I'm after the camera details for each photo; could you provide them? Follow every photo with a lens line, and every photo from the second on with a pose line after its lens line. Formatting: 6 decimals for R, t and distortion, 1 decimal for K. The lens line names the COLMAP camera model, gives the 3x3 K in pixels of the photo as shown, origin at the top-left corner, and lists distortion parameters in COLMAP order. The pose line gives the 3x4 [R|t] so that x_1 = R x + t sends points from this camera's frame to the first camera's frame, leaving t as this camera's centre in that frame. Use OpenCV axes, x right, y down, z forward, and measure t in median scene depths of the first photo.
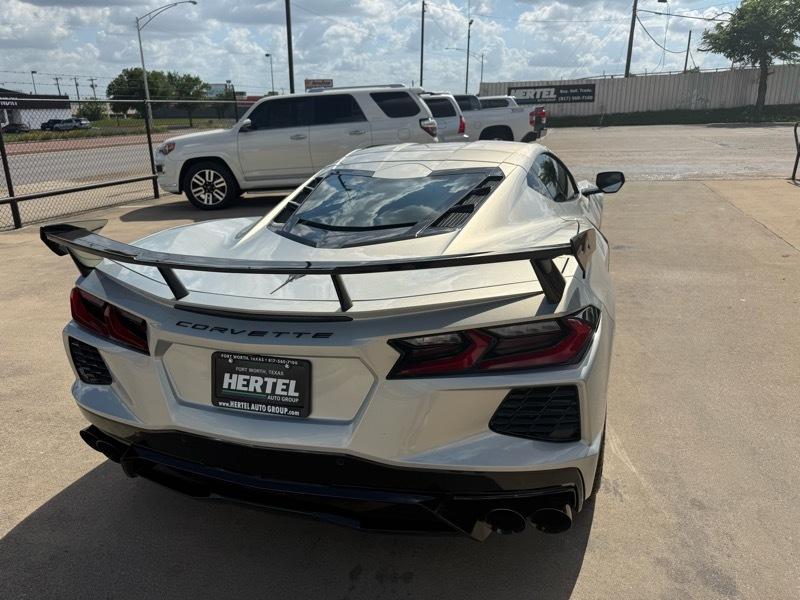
lens RADIAL K [[570.0, 0, 408.1], [0, 570.0, 298.3], [0, 0, 1]] dist [0.006992, -0.014308]
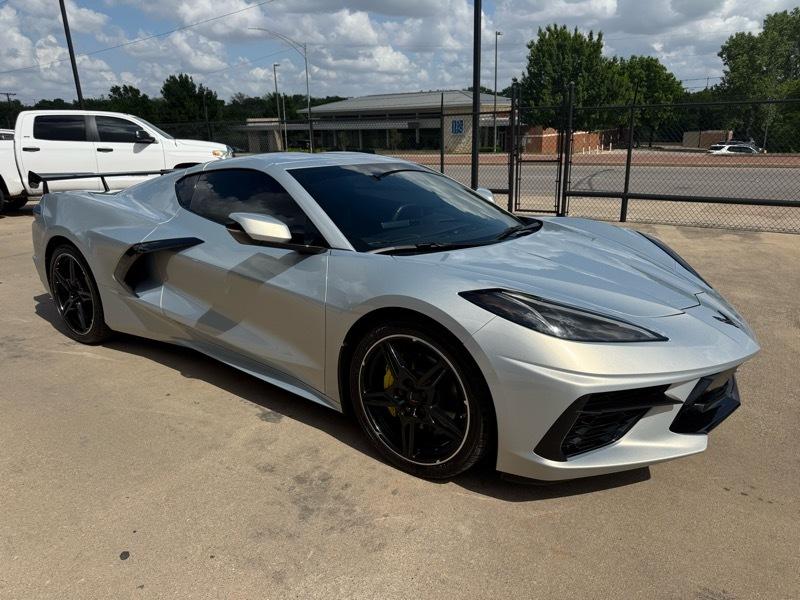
lens RADIAL K [[570.0, 0, 400.0], [0, 570.0, 296.8], [0, 0, 1]] dist [0.006992, -0.014308]
pose [[-0.333461, 0.280649, -0.900022, 0.374560], [-0.272089, 0.885390, 0.376897, -0.175620], [0.902647, 0.370567, -0.218882, 0.543882]]
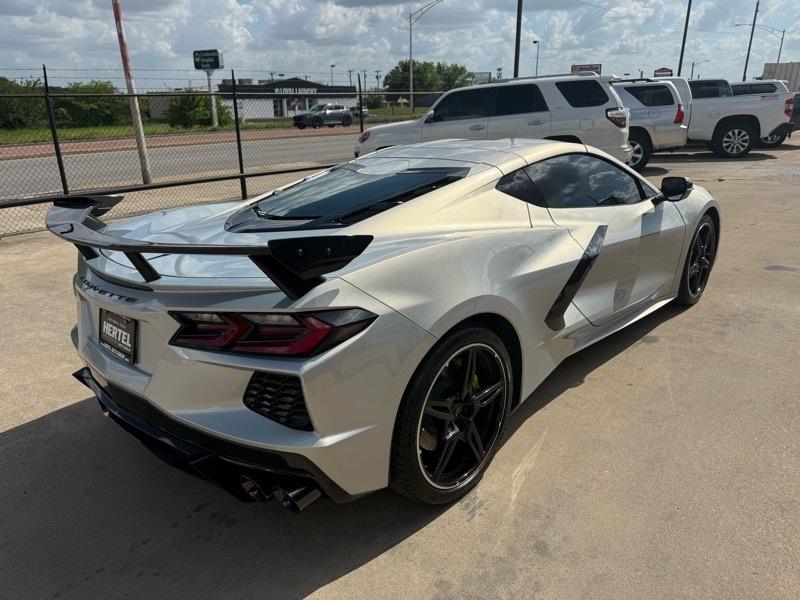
lens RADIAL K [[570.0, 0, 408.2], [0, 570.0, 297.4], [0, 0, 1]] dist [0.006992, -0.014308]
pose [[0.906167, 0.131561, -0.401936, 0.145806], [-0.123889, 0.991268, 0.045152, -0.011599], [0.404367, 0.008880, 0.914554, 0.017676]]
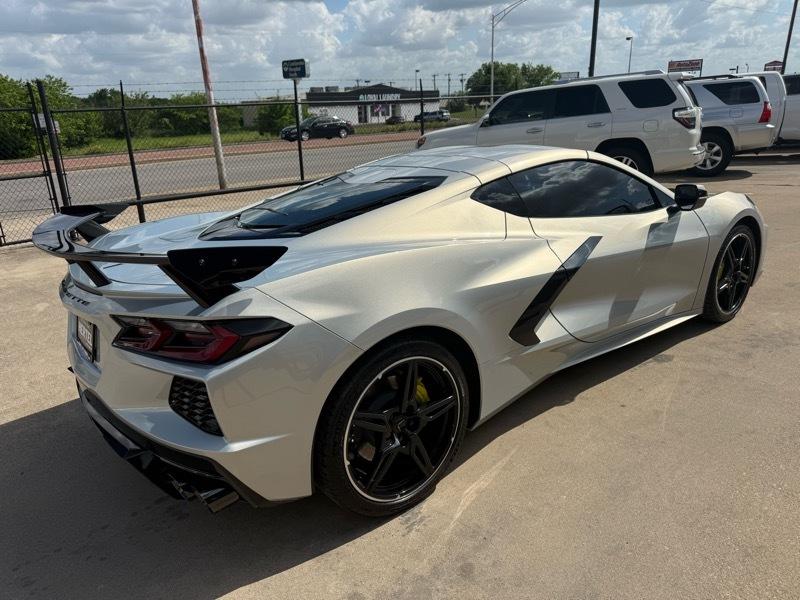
lens RADIAL K [[570.0, 0, 400.5], [0, 570.0, 304.4], [0, 0, 1]] dist [0.006992, -0.014308]
pose [[0.830191, 0.158278, -0.534537, 0.192473], [-0.142939, 0.987230, 0.070324, -0.021565], [0.538842, 0.018024, 0.842214, 0.044472]]
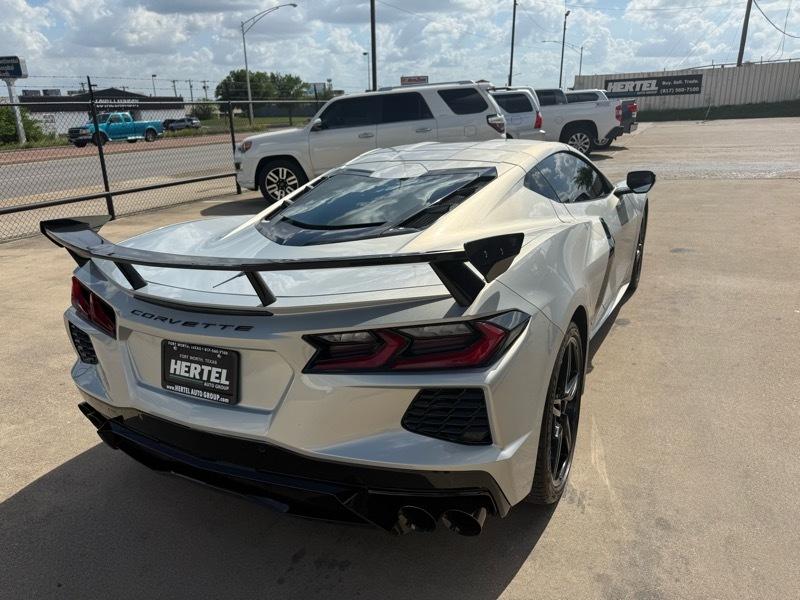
lens RADIAL K [[570.0, 0, 408.7], [0, 570.0, 301.0], [0, 0, 1]] dist [0.006992, -0.014308]
pose [[0.987321, 0.036175, -0.154557, 0.051684], [-0.034546, 0.999316, 0.013211, -0.001736], [0.154929, -0.007705, 0.987896, -0.000294]]
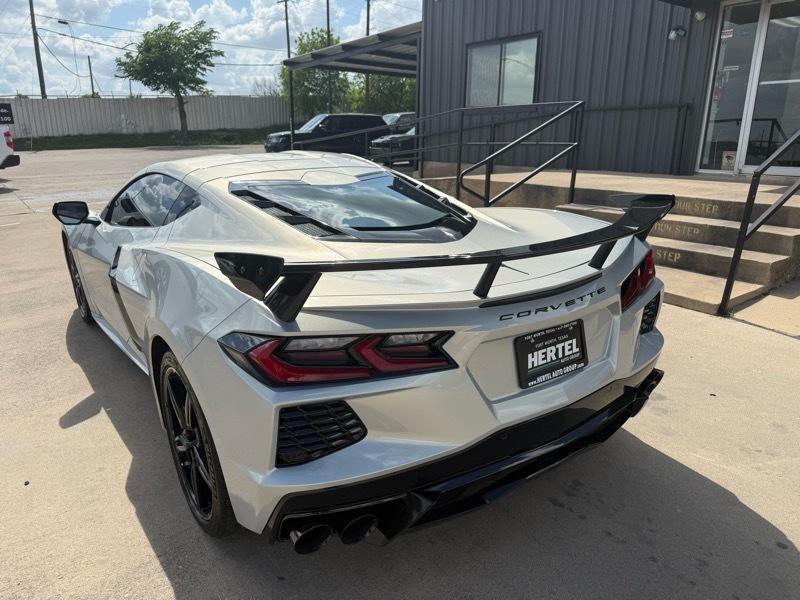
lens RADIAL K [[570.0, 0, 395.8], [0, 570.0, 300.9], [0, 0, 1]] dist [0.006992, -0.014308]
pose [[0.610759, -0.207889, 0.764039, -0.225099], [0.235372, 0.968969, 0.075497, -0.018356], [-0.756025, 0.133723, 0.640737, 0.088820]]
